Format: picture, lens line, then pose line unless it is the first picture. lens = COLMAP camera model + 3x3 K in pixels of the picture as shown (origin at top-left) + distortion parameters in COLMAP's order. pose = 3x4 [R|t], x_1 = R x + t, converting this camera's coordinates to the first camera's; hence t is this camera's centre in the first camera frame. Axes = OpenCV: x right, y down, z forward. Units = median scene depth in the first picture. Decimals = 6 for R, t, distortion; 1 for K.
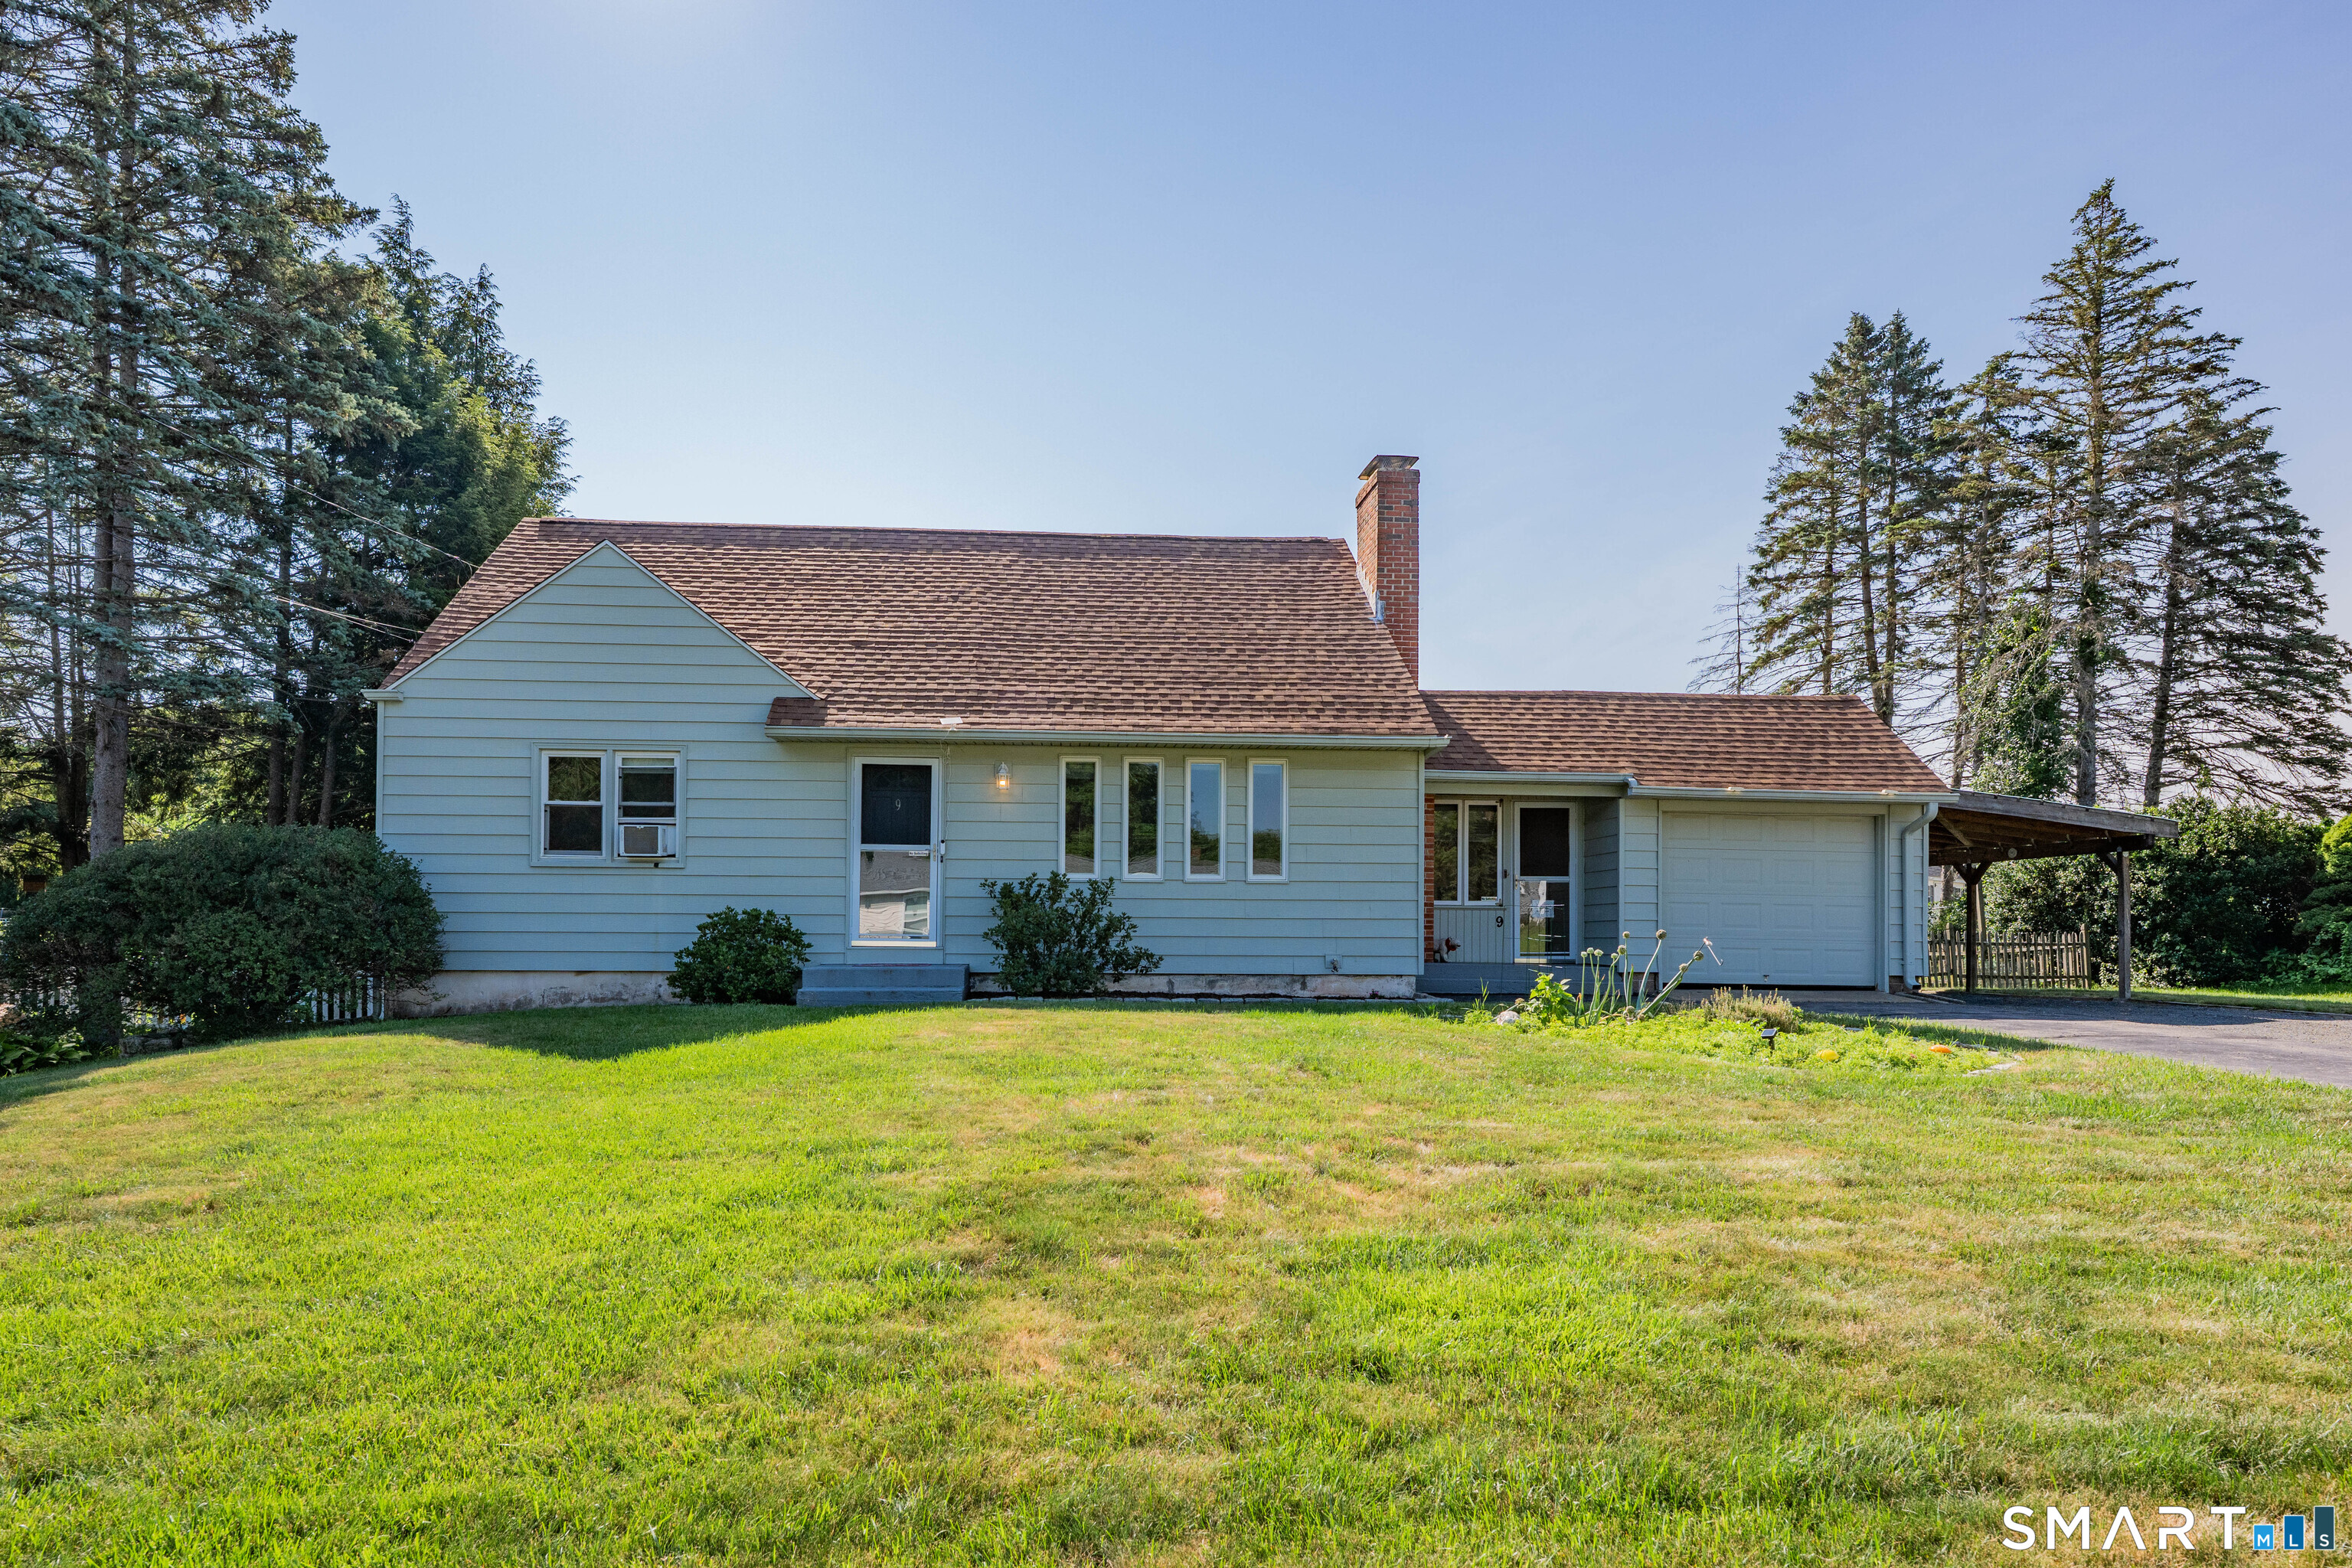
lens RADIAL K [[1026.2, 0, 1176.0], [0, 1026.2, 784.0], [0, 0, 1]] dist [0.000319, -0.000211]
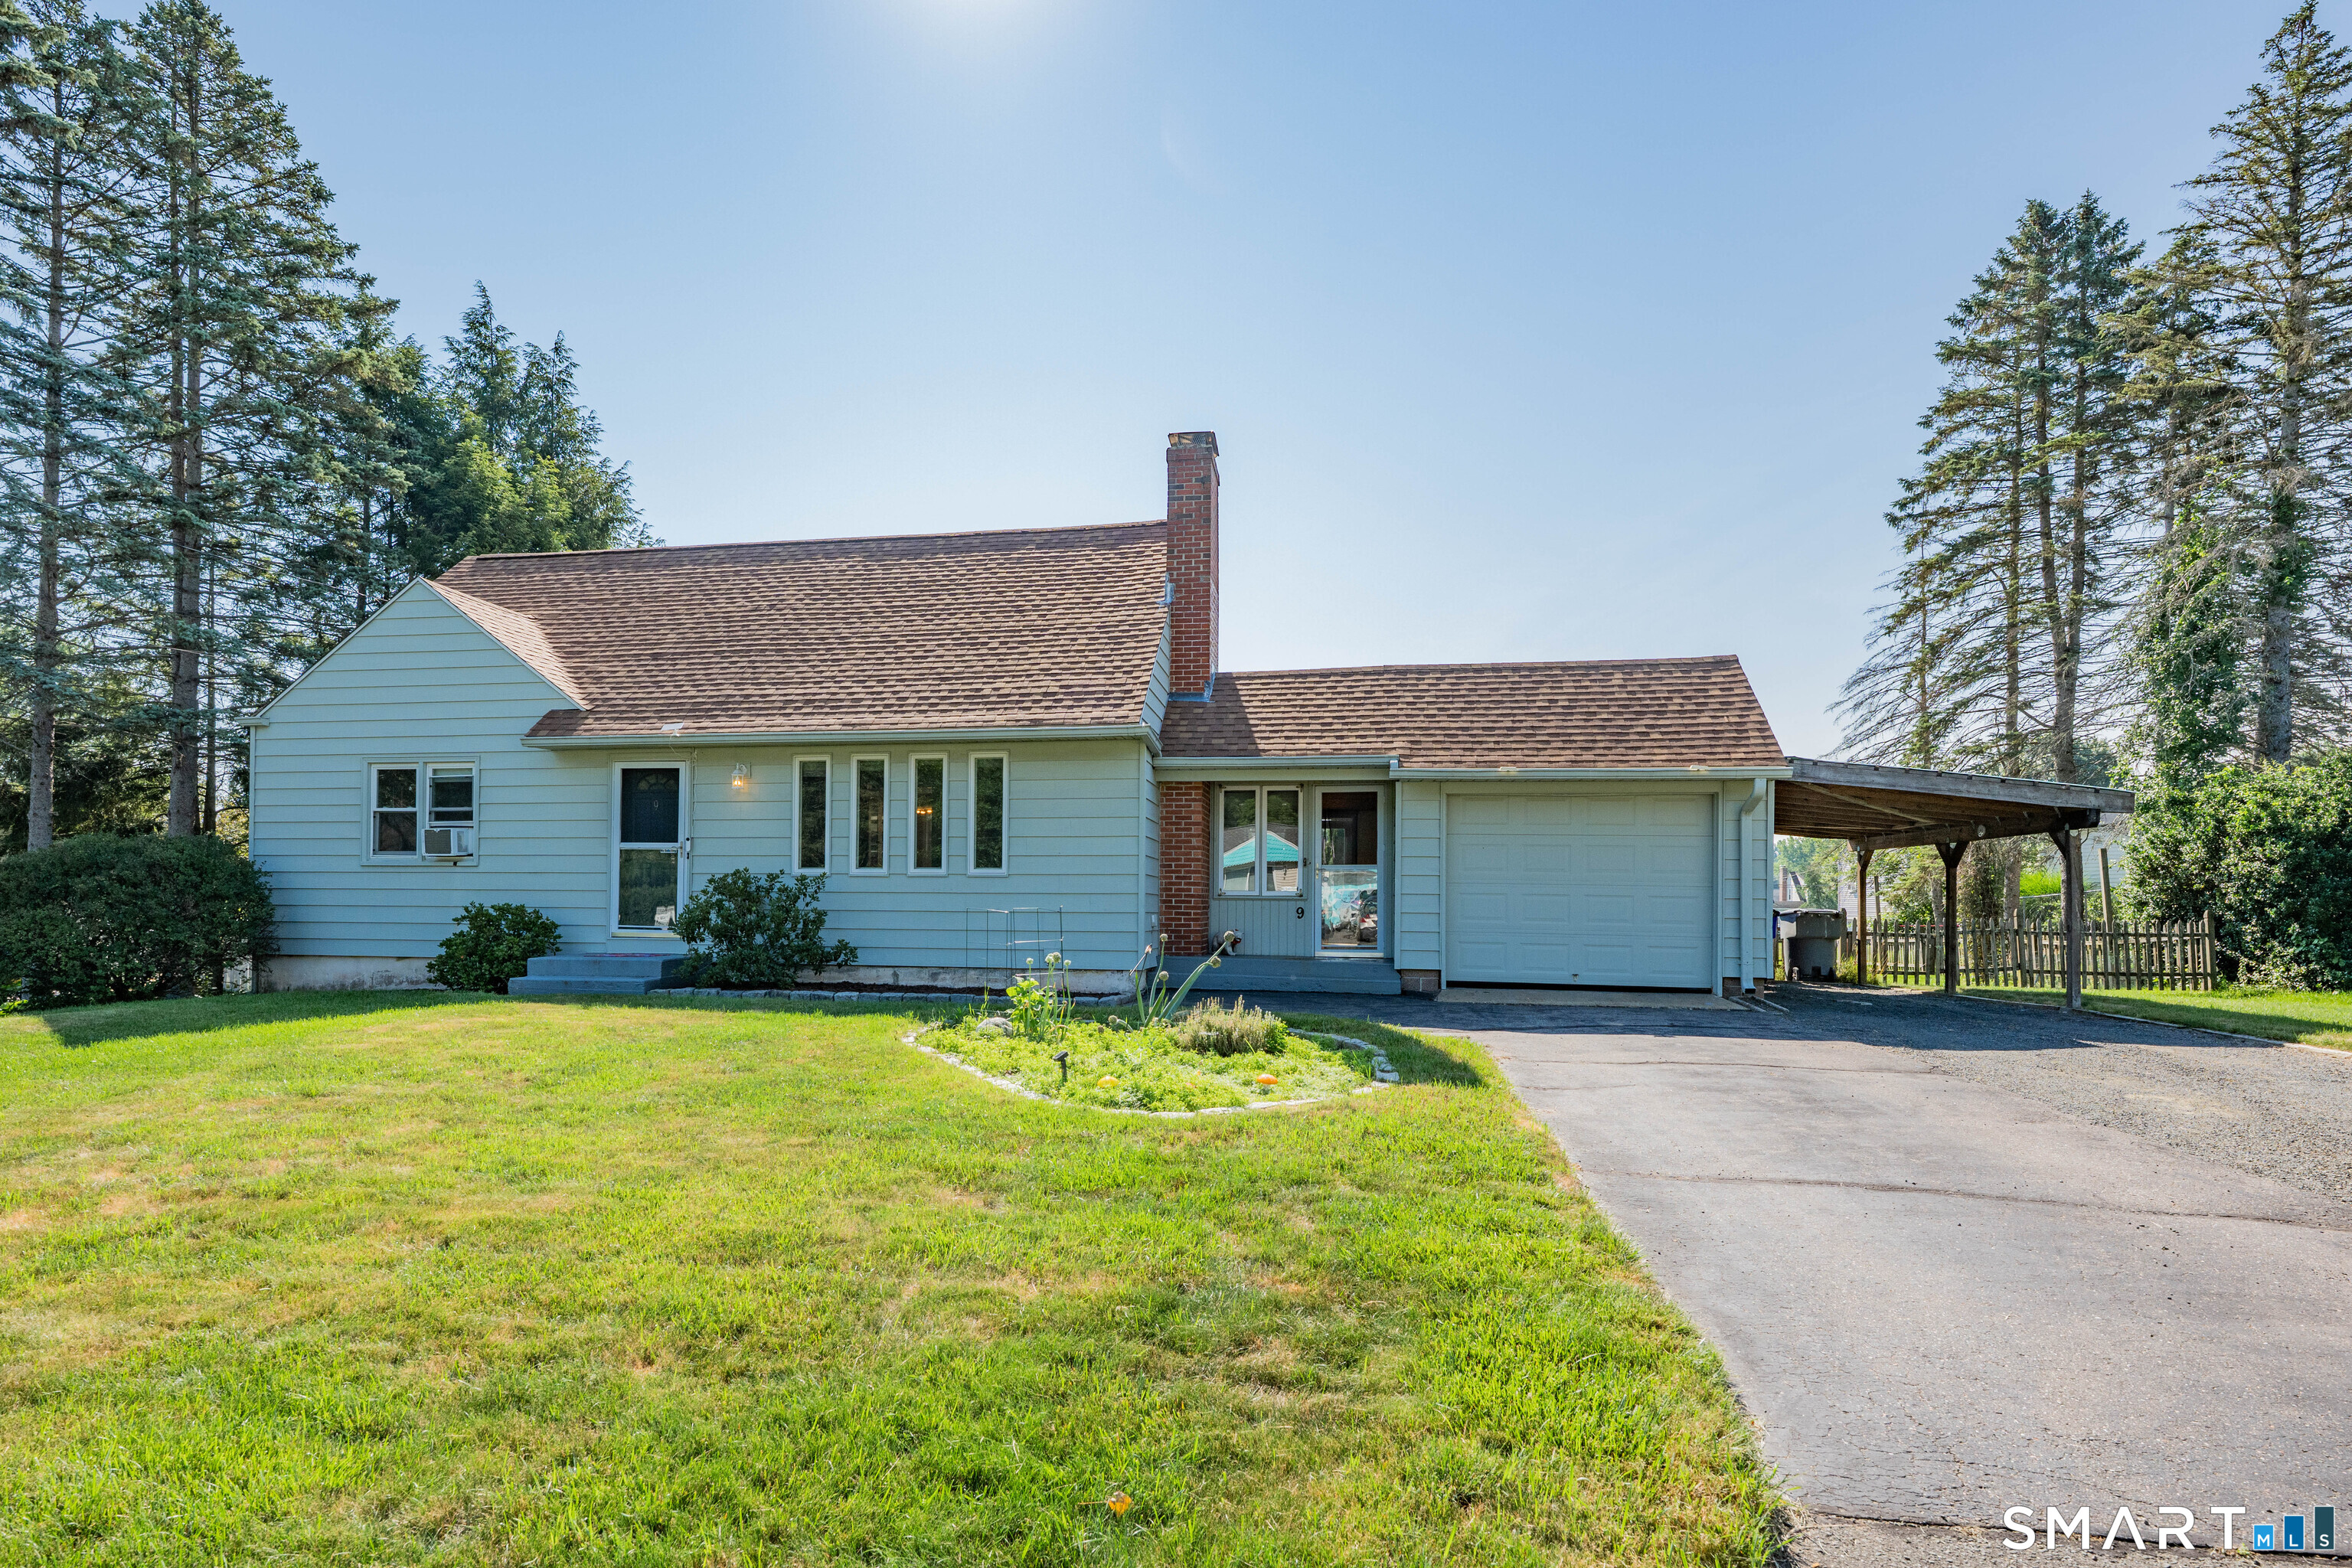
lens RADIAL K [[1005.5, 0, 1175.8], [0, 1005.5, 766.7], [0, 0, 1]] dist [-0.000132, -0.000186]
pose [[0.978958, -0.026346, -0.202352, 0.381076], [0.027237, 0.999628, 0.001620, -0.005719], [0.202234, -0.007098, 0.979311, 0.063075]]
